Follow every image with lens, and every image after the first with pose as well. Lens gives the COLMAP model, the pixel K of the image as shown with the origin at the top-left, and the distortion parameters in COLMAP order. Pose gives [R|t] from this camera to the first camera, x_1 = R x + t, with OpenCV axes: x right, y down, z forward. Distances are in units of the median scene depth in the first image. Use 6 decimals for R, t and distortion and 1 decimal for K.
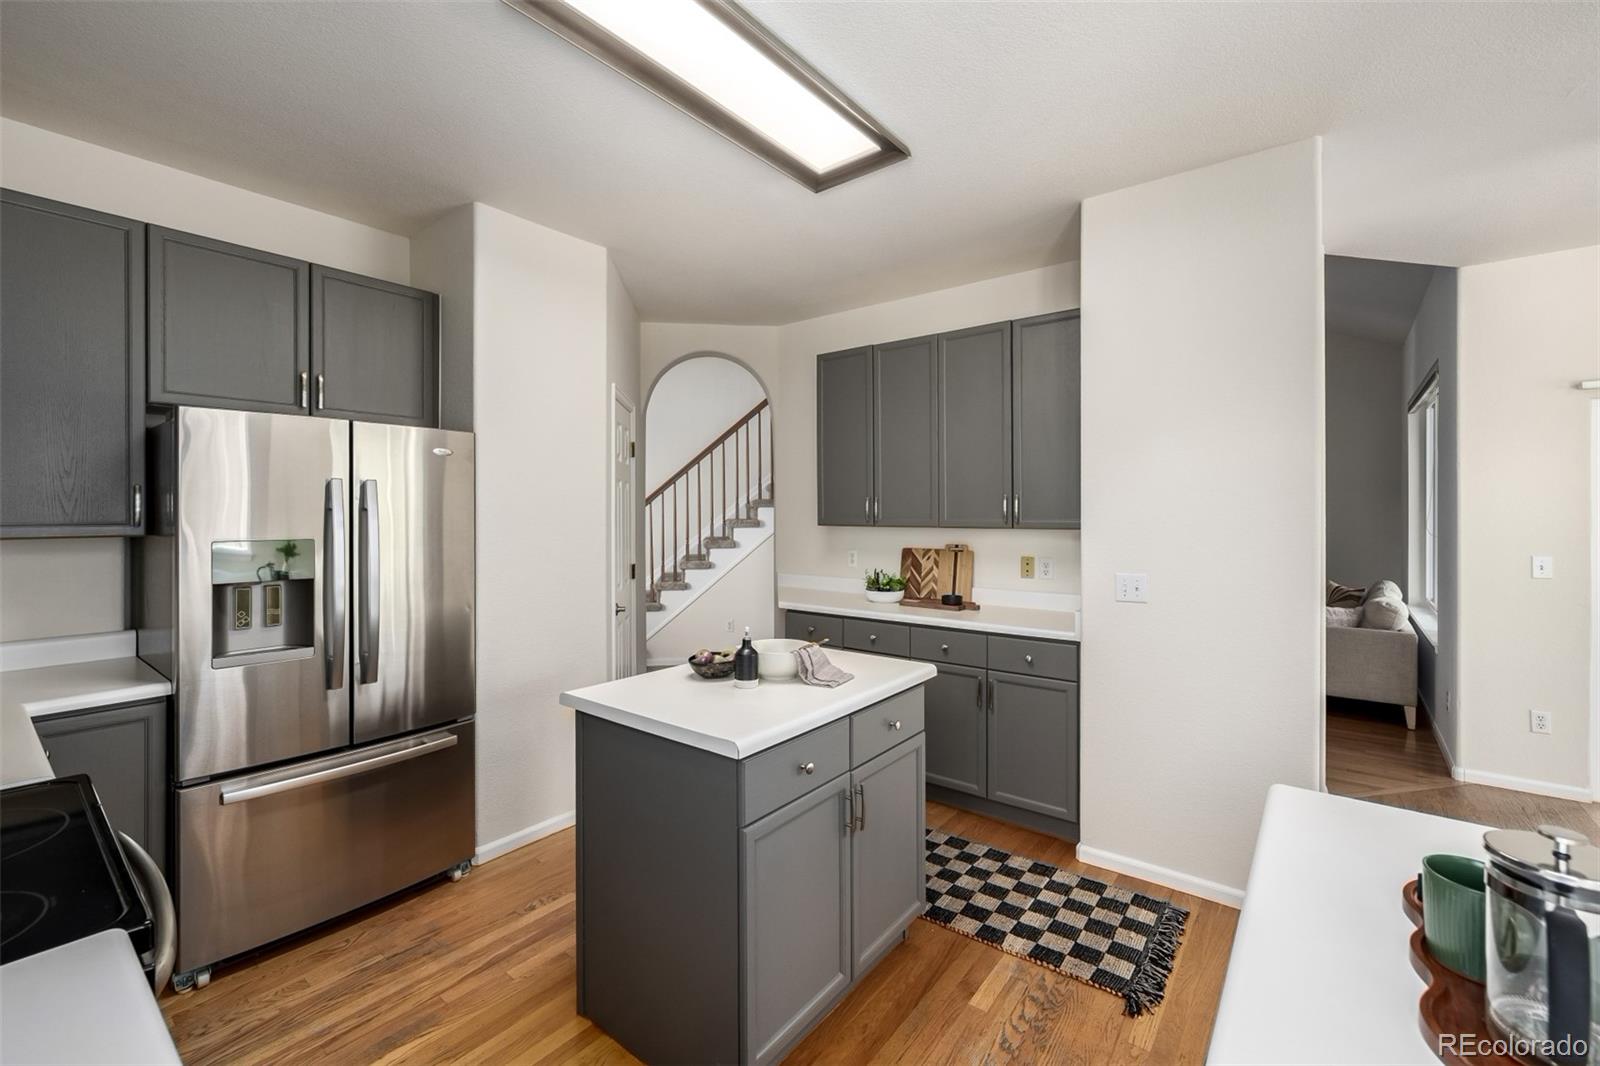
lens RADIAL K [[678.6, 0, 788.2], [0, 678.6, 514.4], [0, 0, 1]] dist [-0.000722, 0.000052]
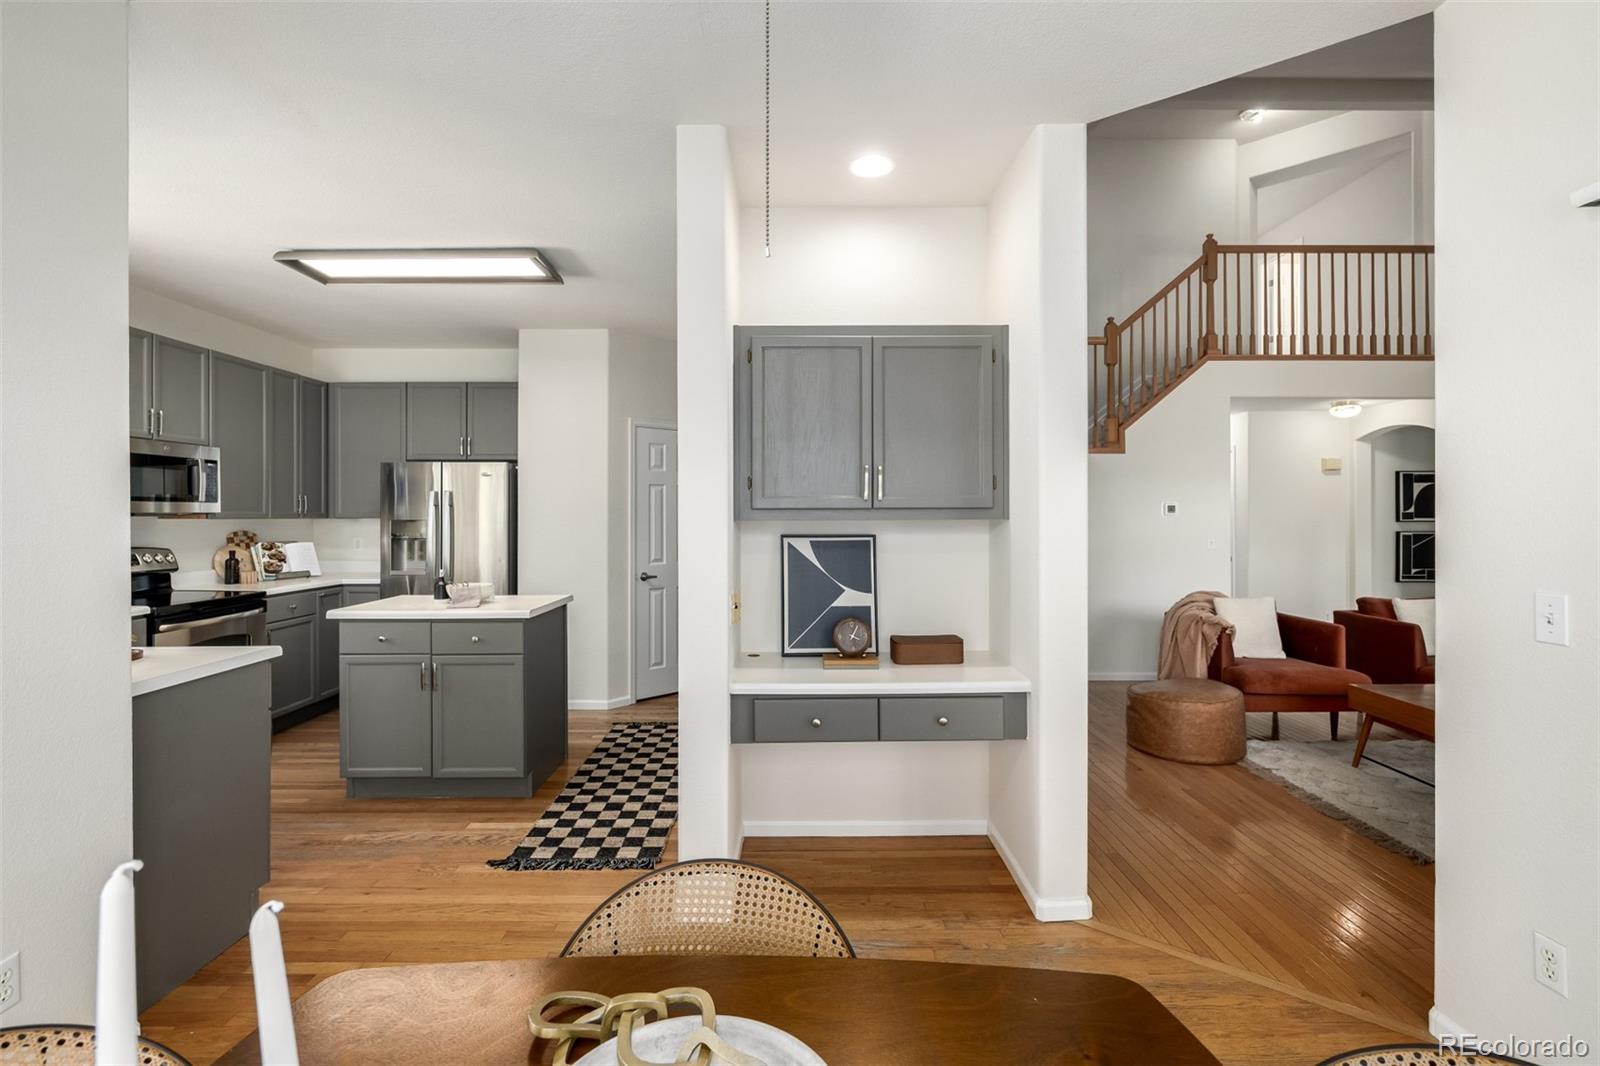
lens RADIAL K [[719.3, 0, 796.2], [0, 719.3, 513.2], [0, 0, 1]] dist [-0.019145, 0.010688]
pose [[0.633790, 0.000235, -0.773505, 1.262249], [-0.003912, 0.999988, -0.002902, 0.012152], [0.773495, 0.004865, 0.633784, 0.341518]]
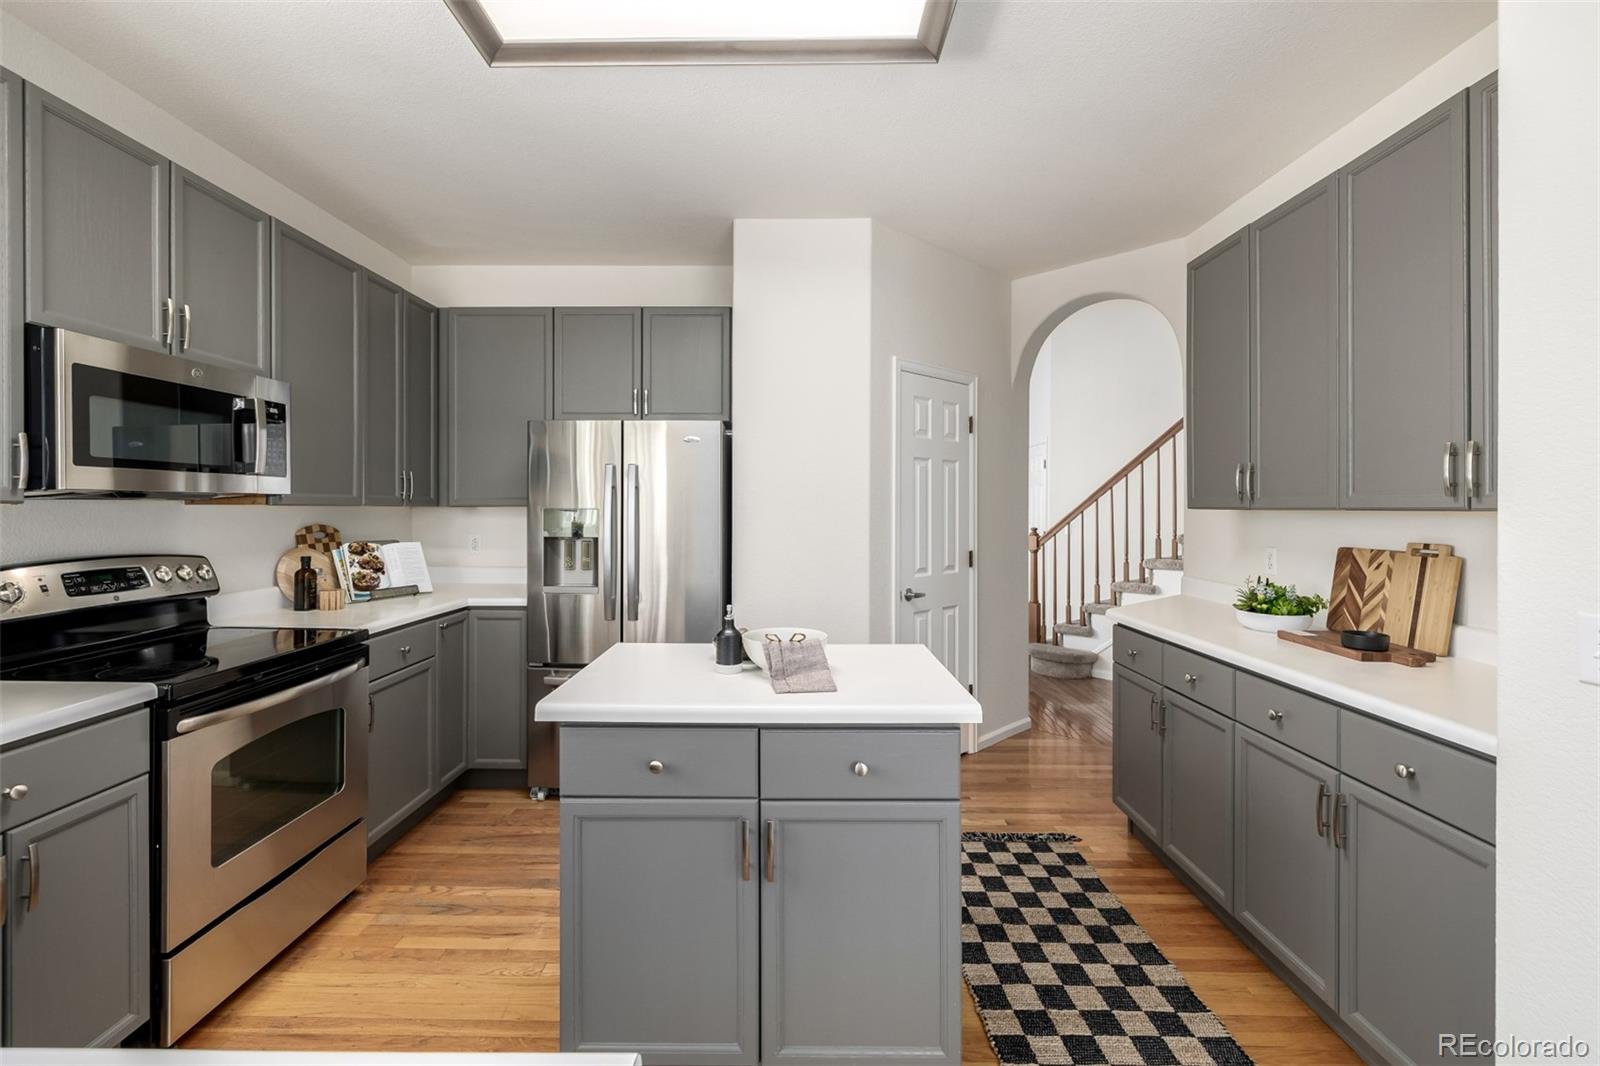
lens RADIAL K [[675.3, 0, 784.0], [0, 675.3, 508.0], [0, 0, 1]] dist [0.000502, 0.000019]
pose [[0.613192, 0.002130, -0.789931, 0.440076], [-0.006045, 0.999980, -0.001997, 0.025184], [0.789911, 0.006000, 0.613192, 0.327562]]
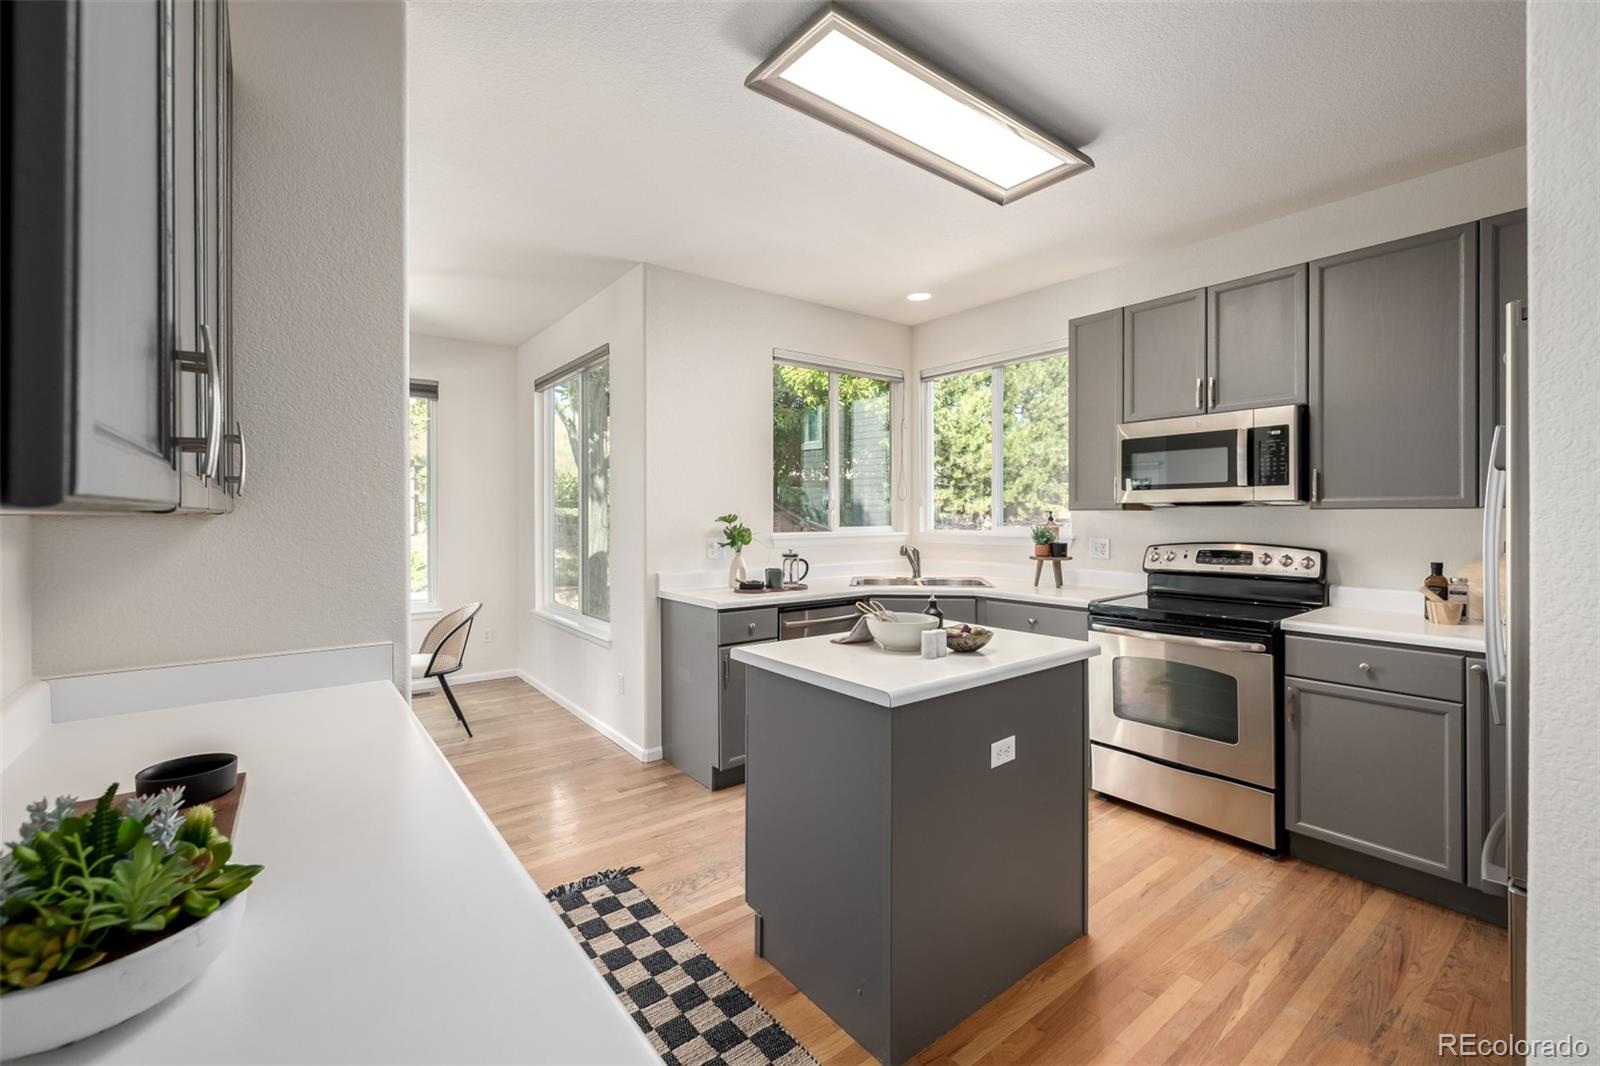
lens RADIAL K [[678.6, 0, 788.2], [0, 678.6, 514.4], [0, 0, 1]] dist [-0.000722, 0.000052]
pose [[-0.971562, 0.004744, 0.236737, -0.062817], [0.006247, 0.999965, 0.005598, 0.021549], [-0.236703, 0.006917, -0.971558, 1.374391]]
